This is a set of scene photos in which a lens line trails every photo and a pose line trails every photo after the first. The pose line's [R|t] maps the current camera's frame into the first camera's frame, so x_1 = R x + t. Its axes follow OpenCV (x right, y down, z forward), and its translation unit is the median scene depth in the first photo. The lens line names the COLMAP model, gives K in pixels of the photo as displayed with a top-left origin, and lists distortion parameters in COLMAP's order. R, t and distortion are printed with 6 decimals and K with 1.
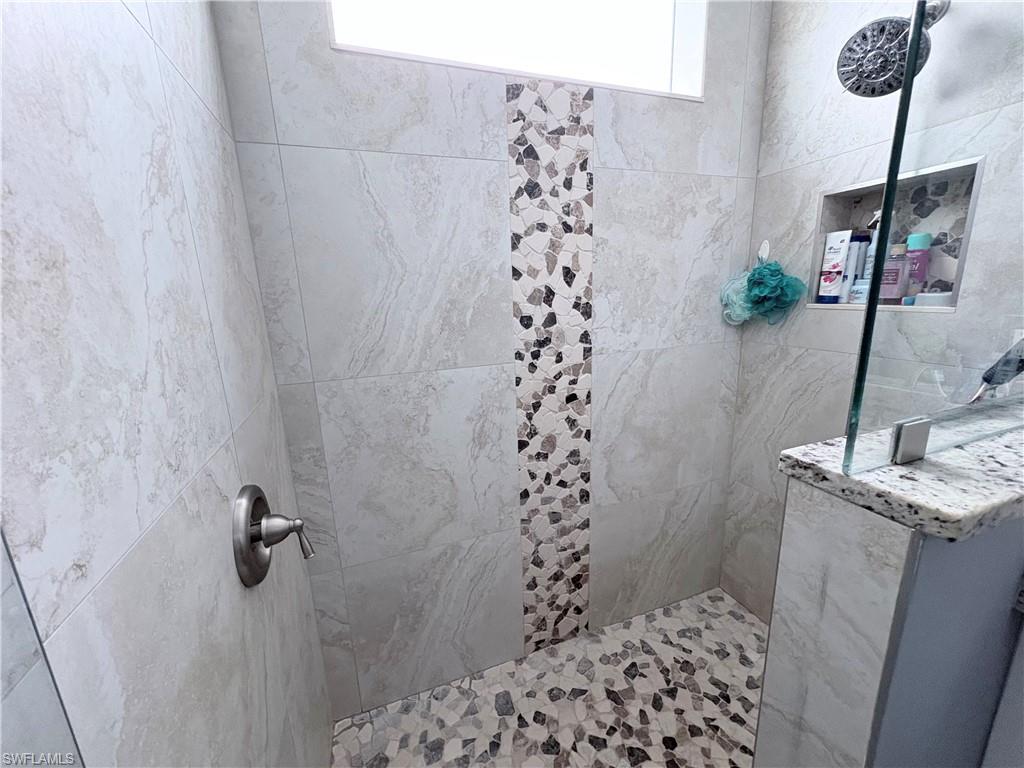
lens RADIAL K [[407.9, 0, 512.2], [0, 407.9, 383.8], [0, 0, 1]] dist [0.002167, -0.000686]
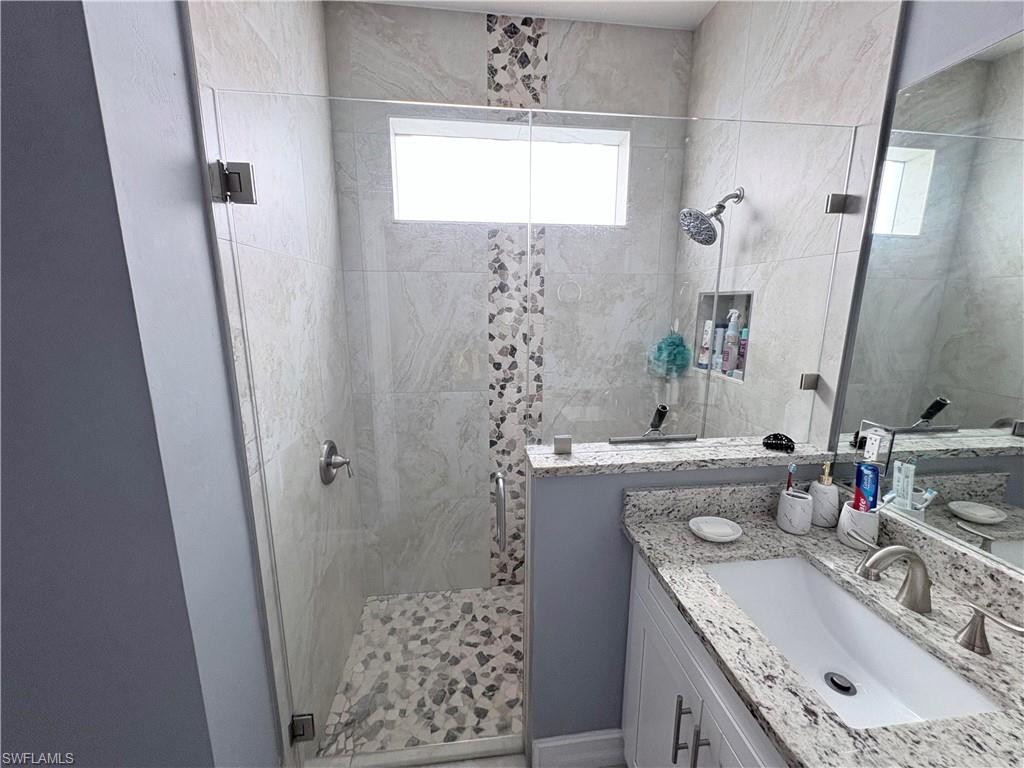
lens RADIAL K [[407.9, 0, 512.4], [0, 407.9, 384.2], [0, 0, 1]] dist [0.002167, -0.000686]
pose [[0.972552, 0.082432, -0.217597, 0.436778], [-0.088257, 0.995950, -0.017172, -0.057742], [0.215300, 0.035906, 0.975888, -0.538155]]
